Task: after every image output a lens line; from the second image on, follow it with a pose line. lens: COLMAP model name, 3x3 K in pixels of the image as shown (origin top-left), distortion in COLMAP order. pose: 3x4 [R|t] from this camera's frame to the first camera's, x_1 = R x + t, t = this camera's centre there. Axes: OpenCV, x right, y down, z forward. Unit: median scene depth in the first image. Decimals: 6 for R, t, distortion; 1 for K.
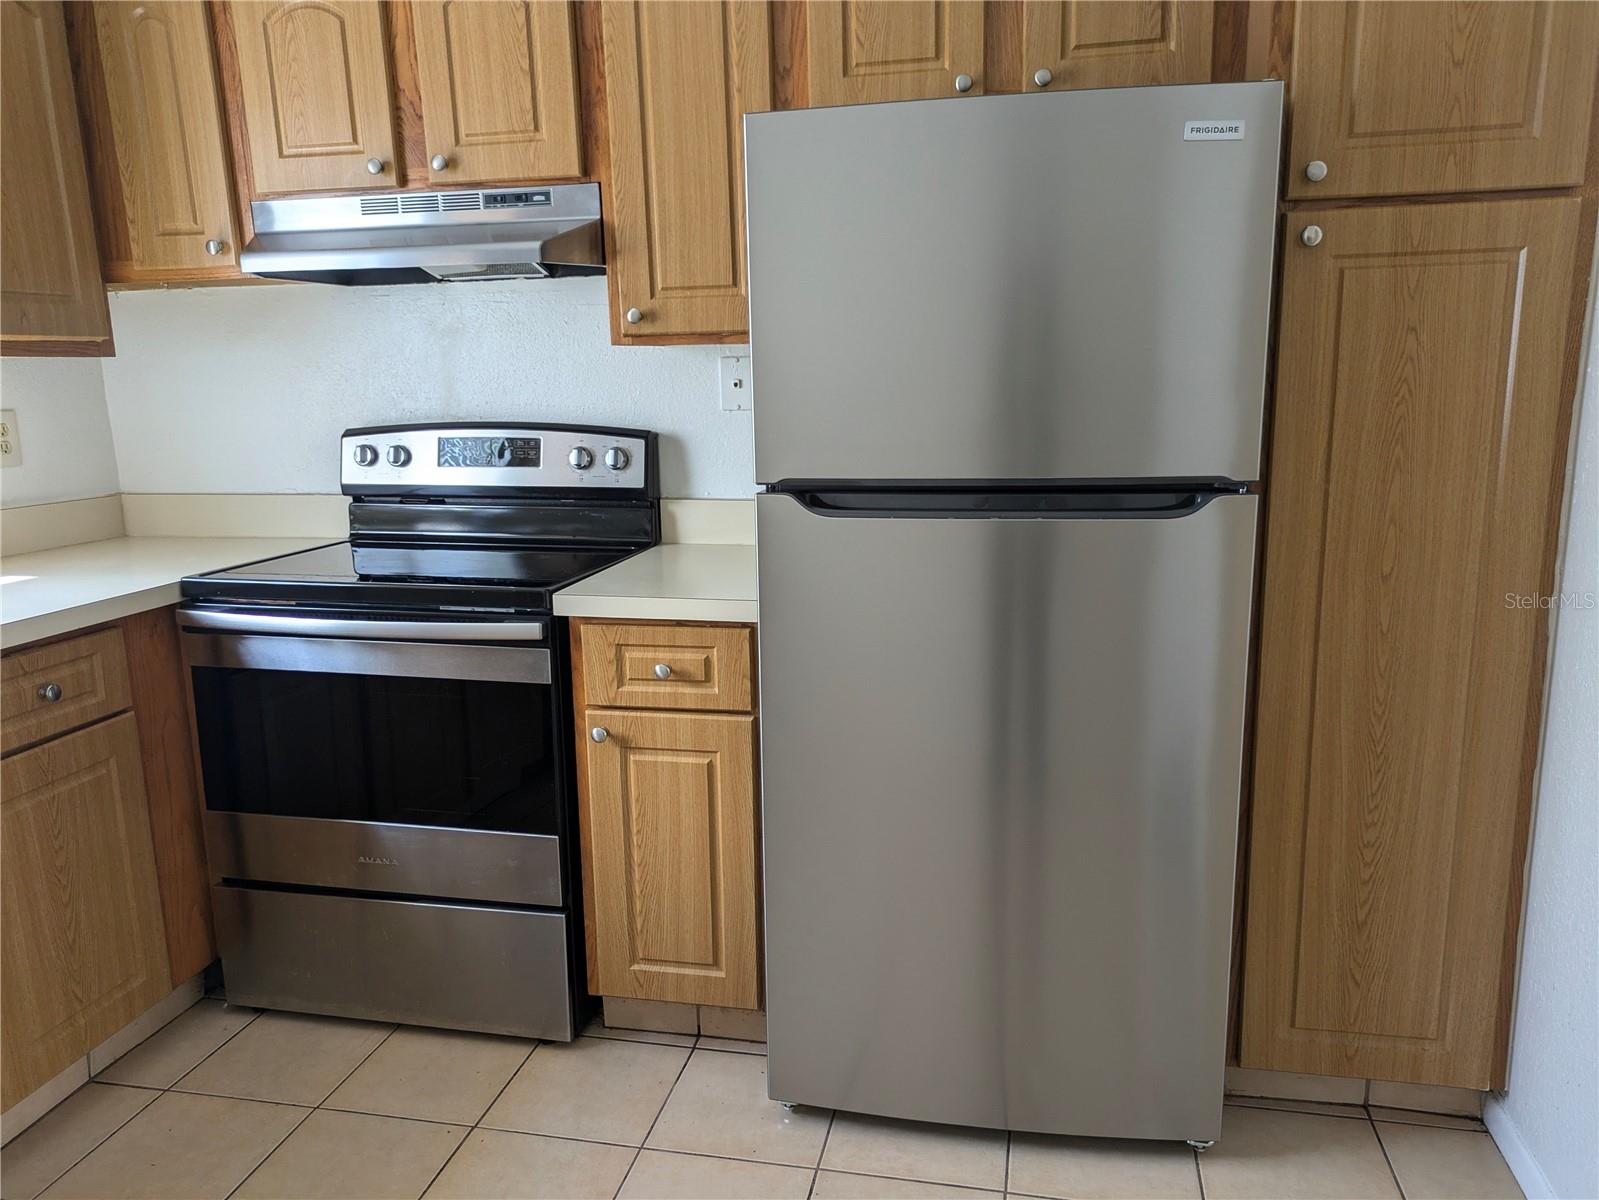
lens RADIAL K [[1183.0, 0, 815.7], [0, 1183.0, 627.7], [0, 0, 1]] dist [0.042053, -0.032357]
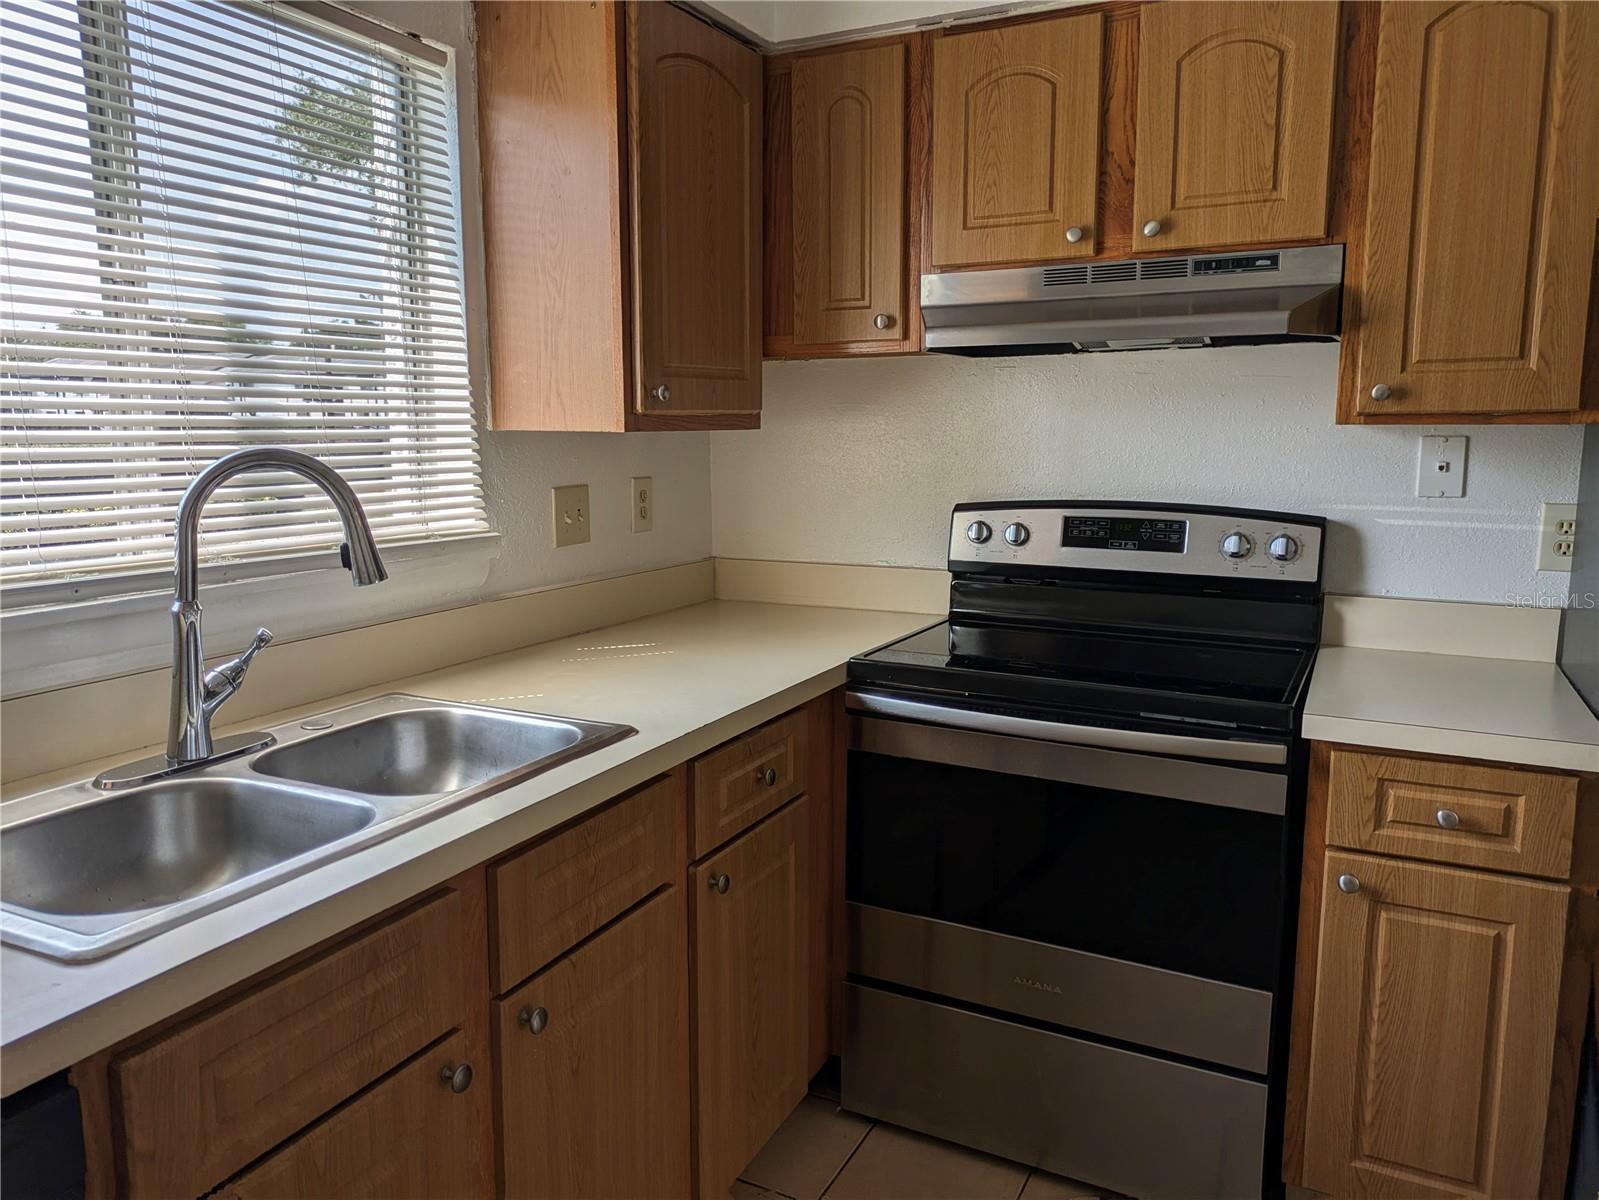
lens RADIAL K [[1183.0, 0, 784.5], [0, 1183.0, 606.4], [0, 0, 1]] dist [0.042053, -0.032357]
pose [[0.962512, 0.056702, -0.265247, -0.327908], [-0.072292, 0.996160, -0.049382, -0.032579], [0.261428, 0.066706, 0.962915, 0.058574]]
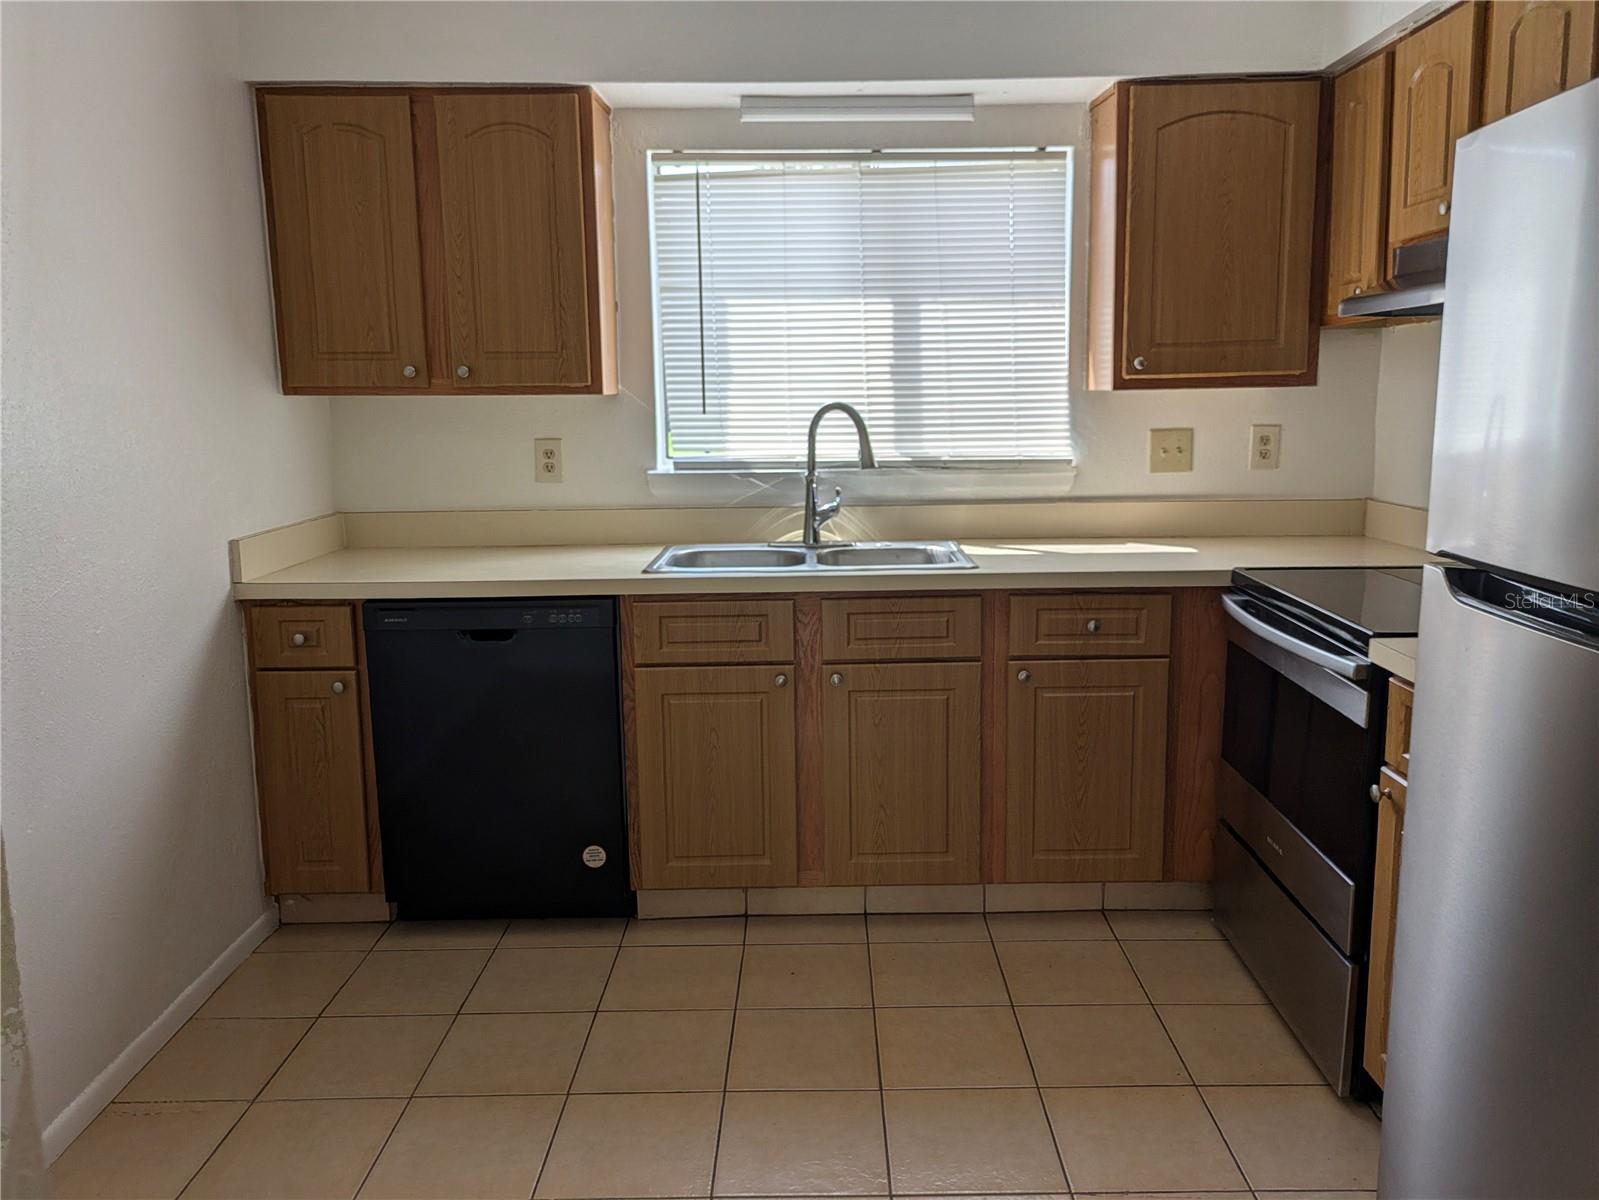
lens RADIAL K [[1183.0, 0, 802.7], [0, 1183.0, 594.2], [0, 0, 1]] dist [0.042053, -0.032357]
pose [[0.201887, 0.180289, -0.962672, 0.567161], [-0.198782, 0.969996, 0.139973, -0.097594], [0.959024, 0.163103, 0.231668, 0.286315]]
